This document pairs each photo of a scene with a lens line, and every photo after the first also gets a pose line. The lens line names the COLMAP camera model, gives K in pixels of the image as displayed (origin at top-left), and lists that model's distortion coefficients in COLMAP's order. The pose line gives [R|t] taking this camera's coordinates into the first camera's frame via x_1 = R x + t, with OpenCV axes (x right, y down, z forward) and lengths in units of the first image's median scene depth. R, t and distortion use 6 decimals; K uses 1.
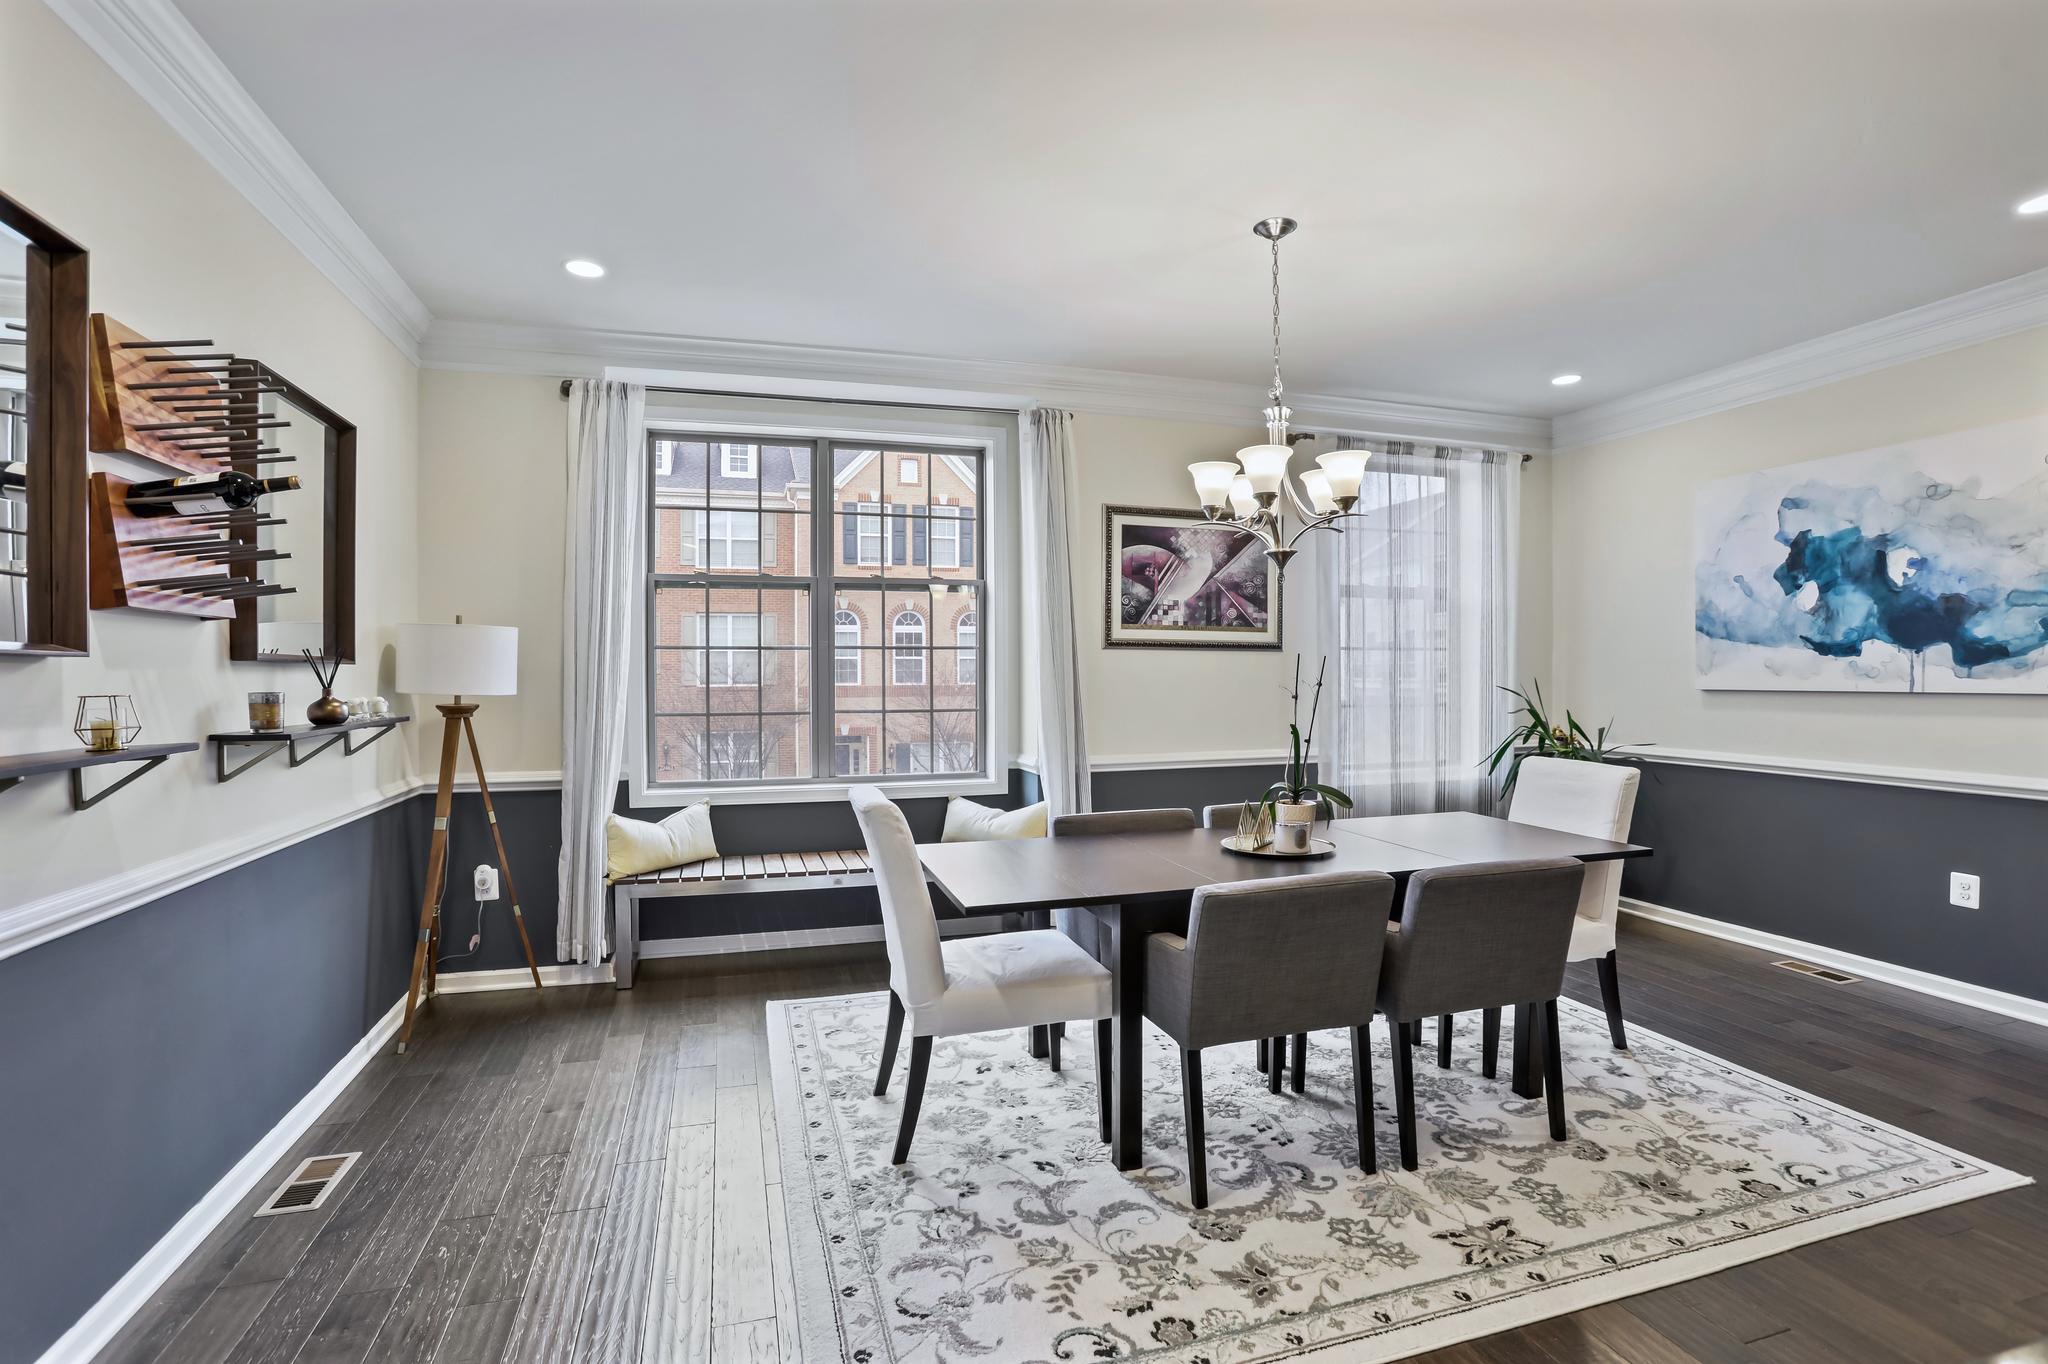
lens RADIAL K [[953.5, 0, 1029.1], [0, 953.5, 678.4], [0, 0, 1]] dist [-0.078388, 0.034063]
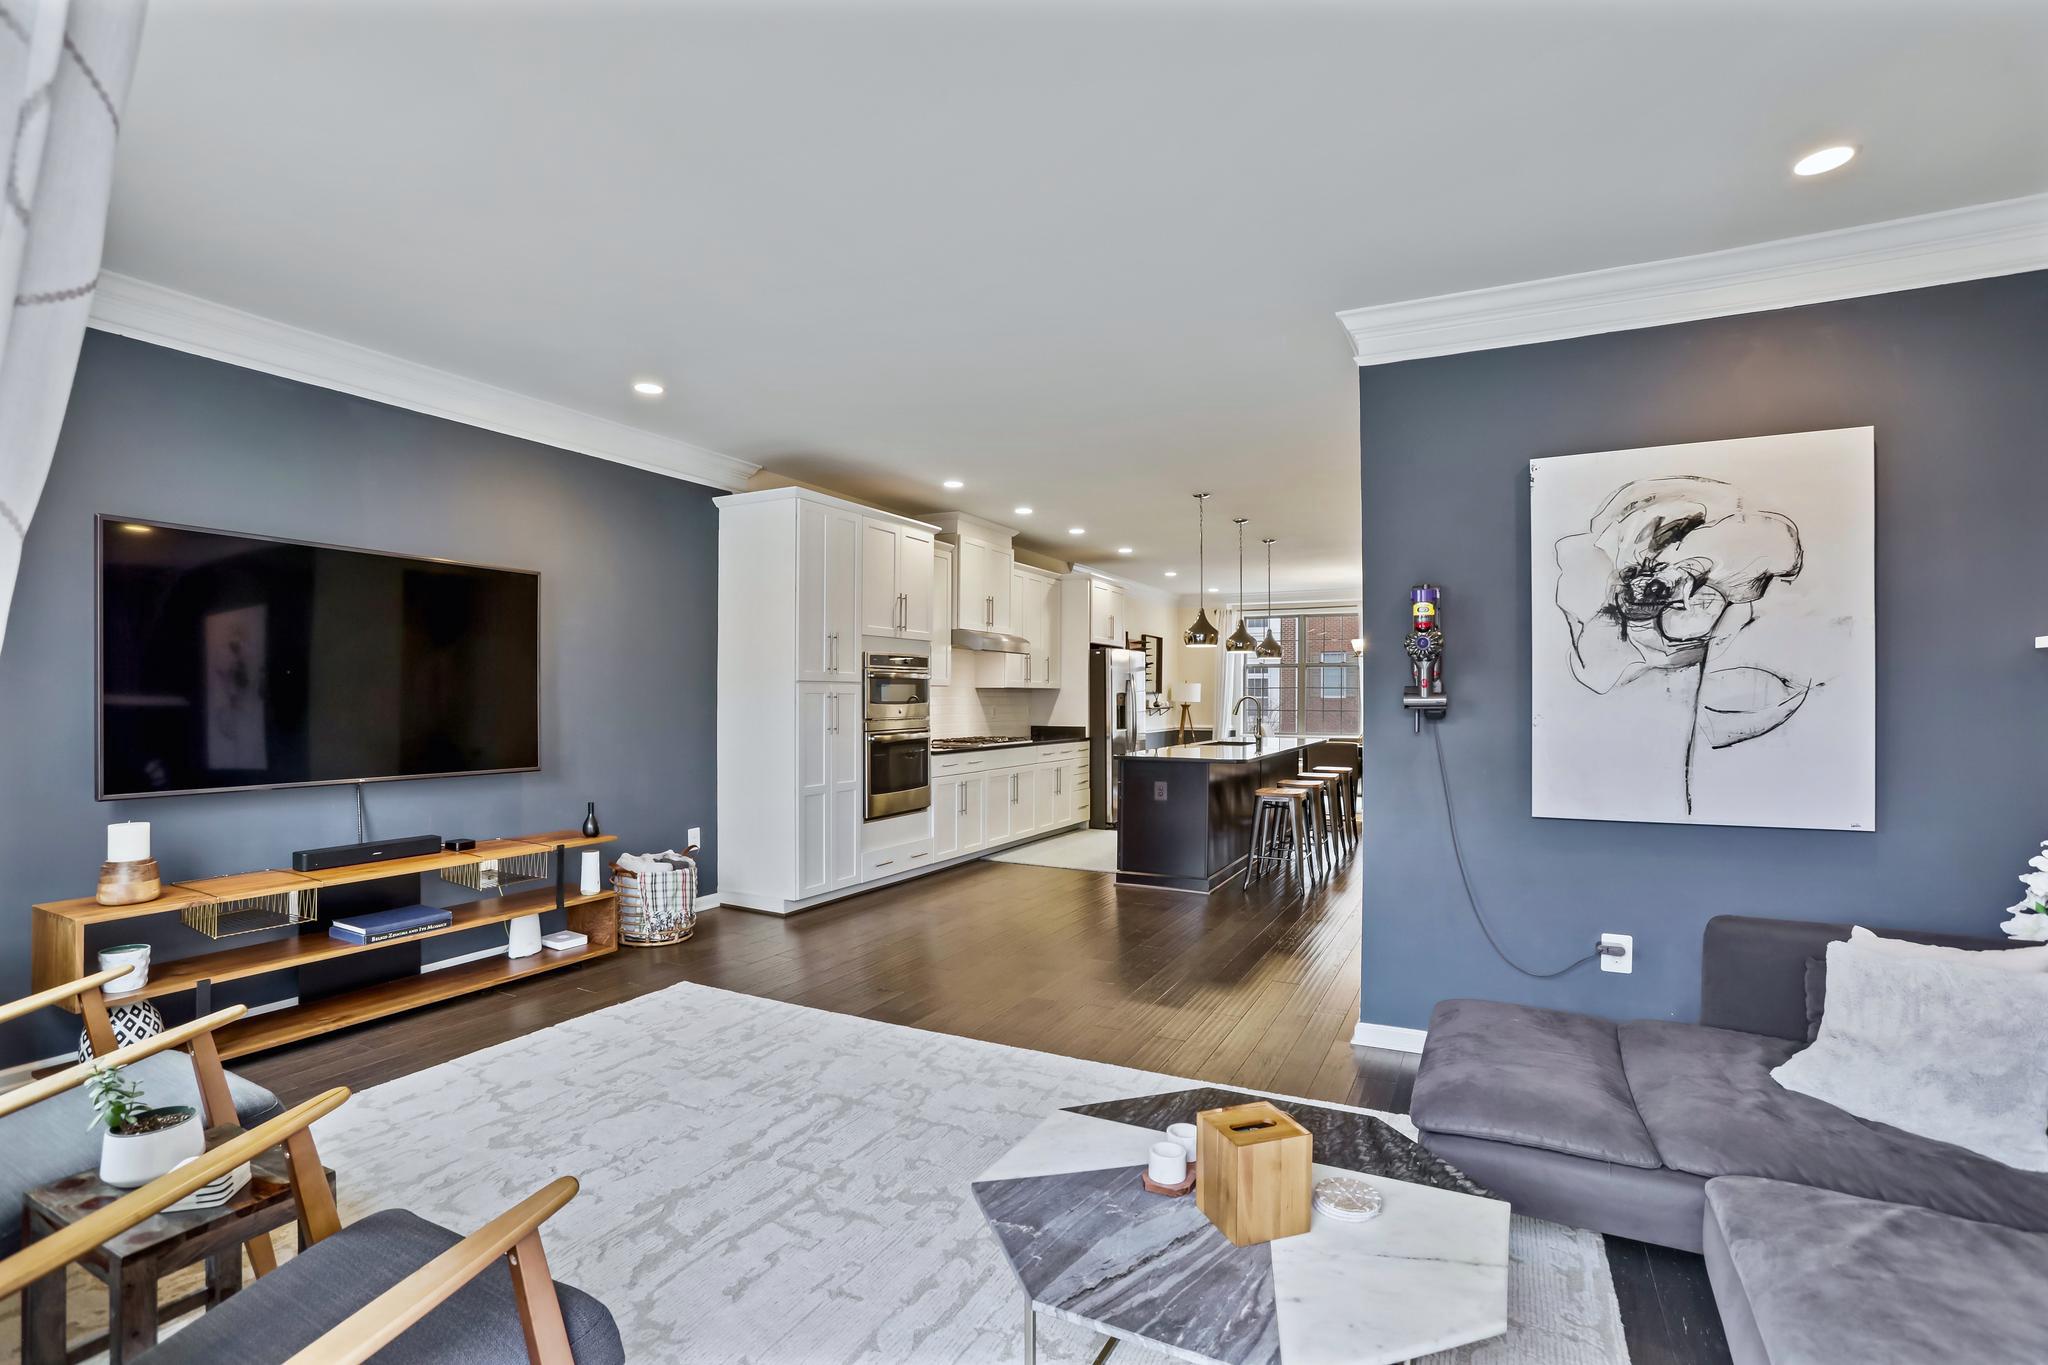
lens RADIAL K [[953.5, 0, 1029.1], [0, 953.5, 678.9], [0, 0, 1]] dist [-0.078388, 0.034063]
pose [[0.716833, -0.003852, -0.697234, 1.832469], [-0.012109, 0.999765, -0.017973, 0.002492], [0.697139, 0.021326, 0.716618, -2.495449]]
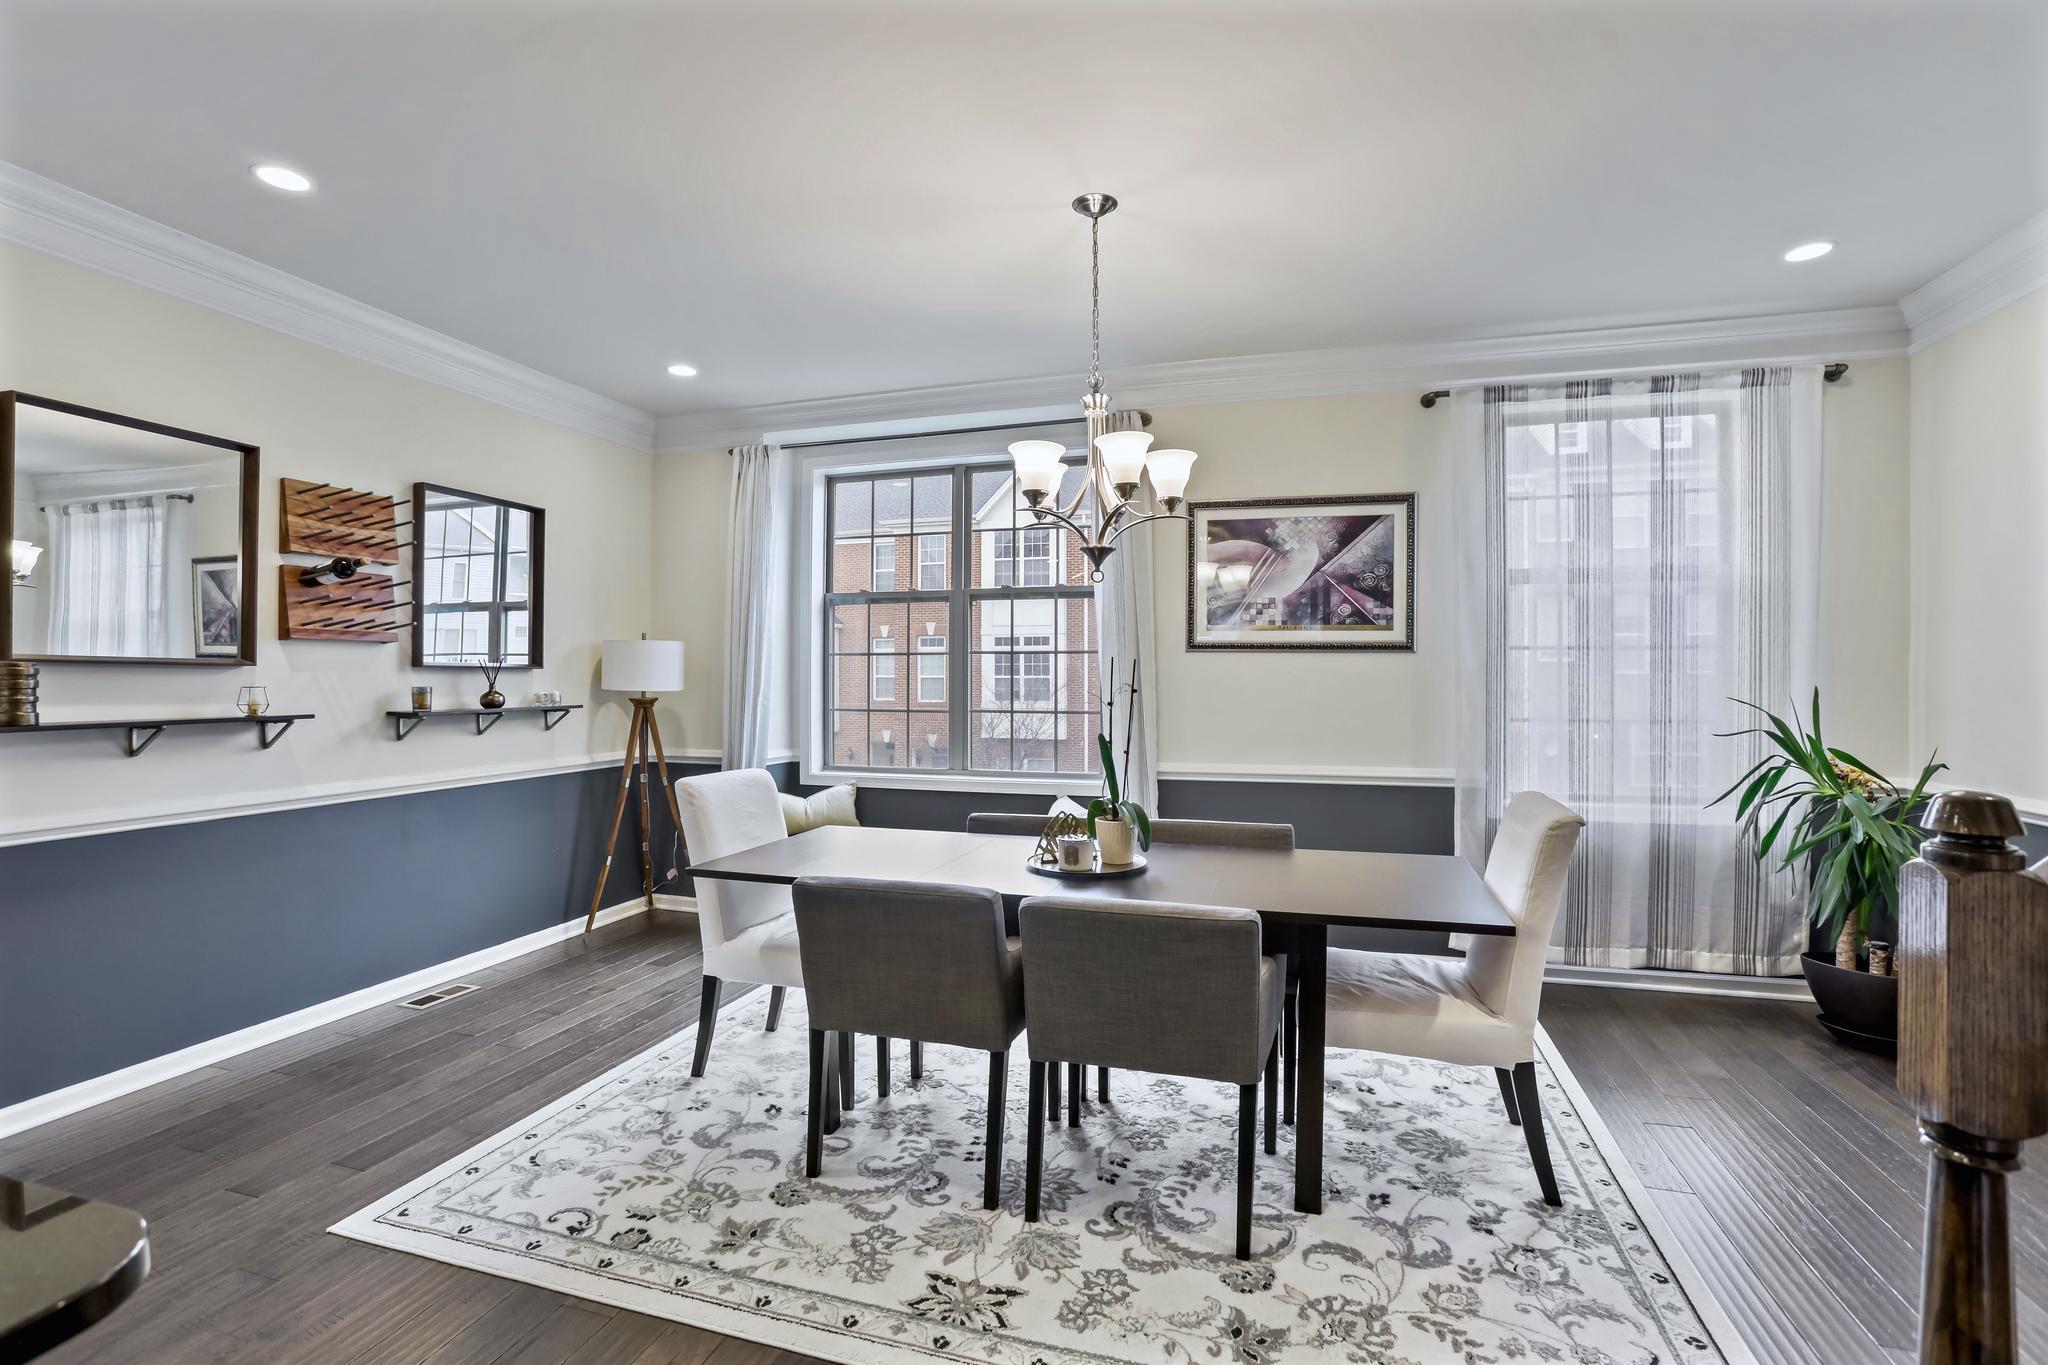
lens RADIAL K [[953.5, 0, 1029.1], [0, 953.5, 678.9], [0, 0, 1]] dist [-0.078388, 0.034063]
pose [[0.829241, 0.006335, -0.558855, 0.735604], [-0.007073, 0.999975, 0.000840, -0.005702], [0.558846, 0.003256, 0.829265, 0.184383]]
